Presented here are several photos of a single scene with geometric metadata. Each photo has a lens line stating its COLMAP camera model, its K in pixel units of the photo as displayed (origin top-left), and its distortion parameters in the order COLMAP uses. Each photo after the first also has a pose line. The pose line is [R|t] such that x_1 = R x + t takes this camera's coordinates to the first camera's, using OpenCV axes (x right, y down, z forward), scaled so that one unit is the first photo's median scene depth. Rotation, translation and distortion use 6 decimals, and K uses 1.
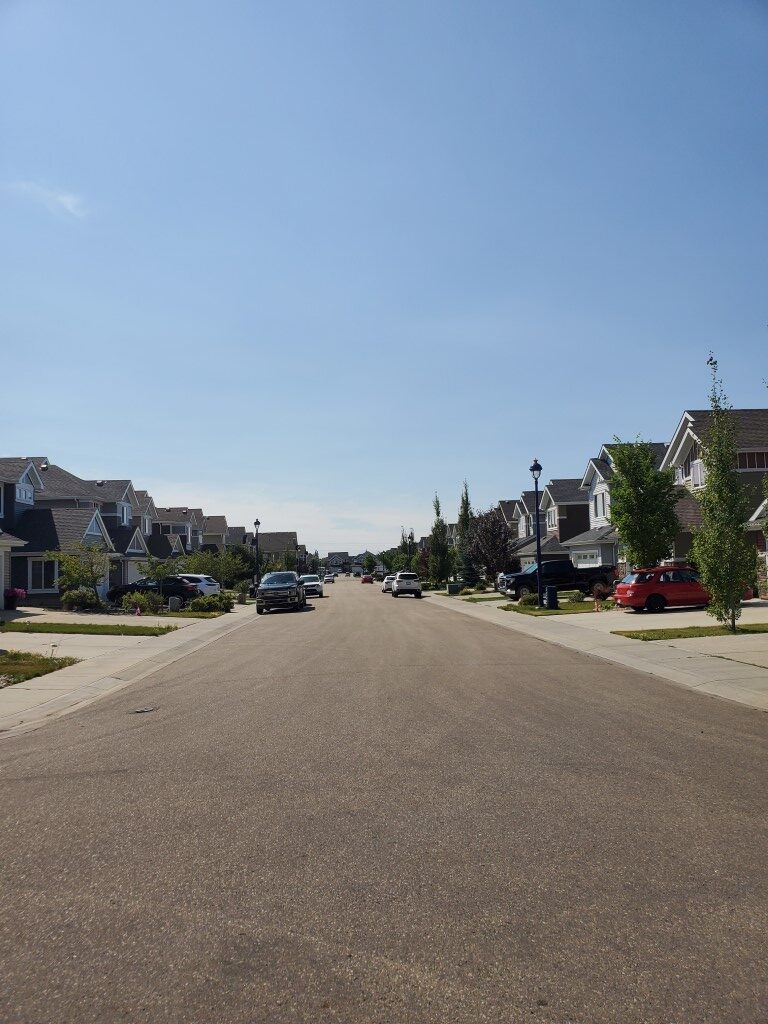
lens RADIAL K [[793.6, 0, 384.9], [0, 793.6, 526.4], [0, 0, 1]] dist [0.009218, 0.006148]
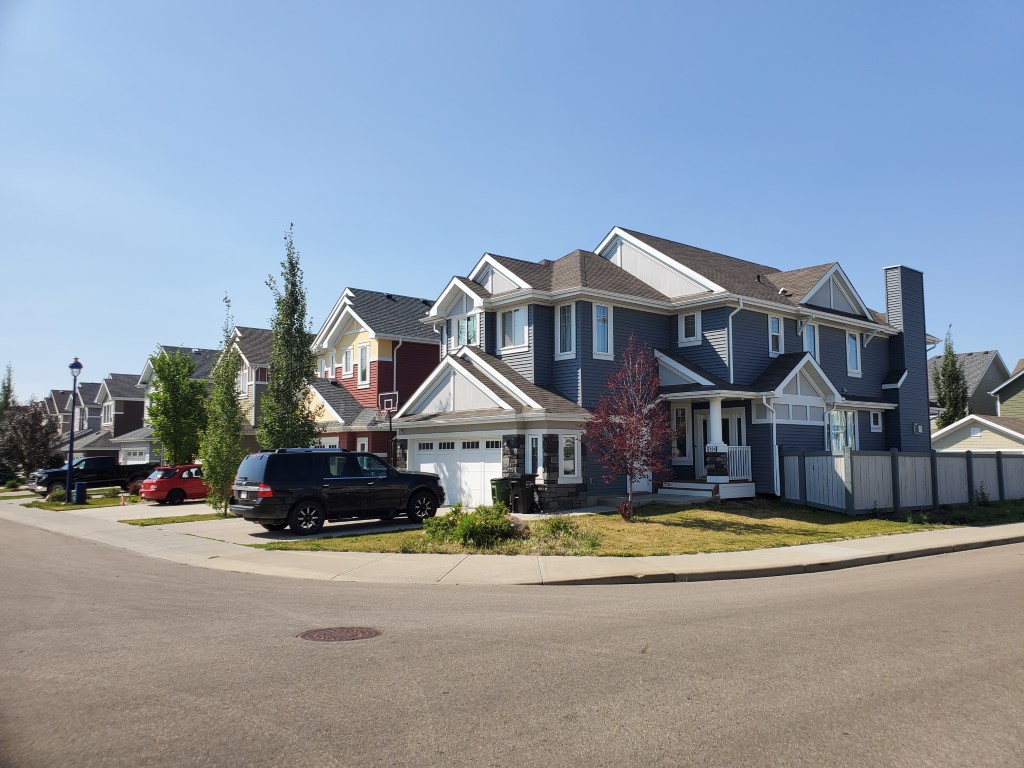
lens RADIAL K [[793.6, 0, 529.9], [0, 793.6, 381.1], [0, 0, 1]] dist [0.009218, 0.006148]
pose [[0.780689, 0.078719, 0.619942, 0.009941], [-0.045194, 0.996549, -0.069628, -0.007429], [-0.623283, 0.026340, 0.781553, -0.133132]]
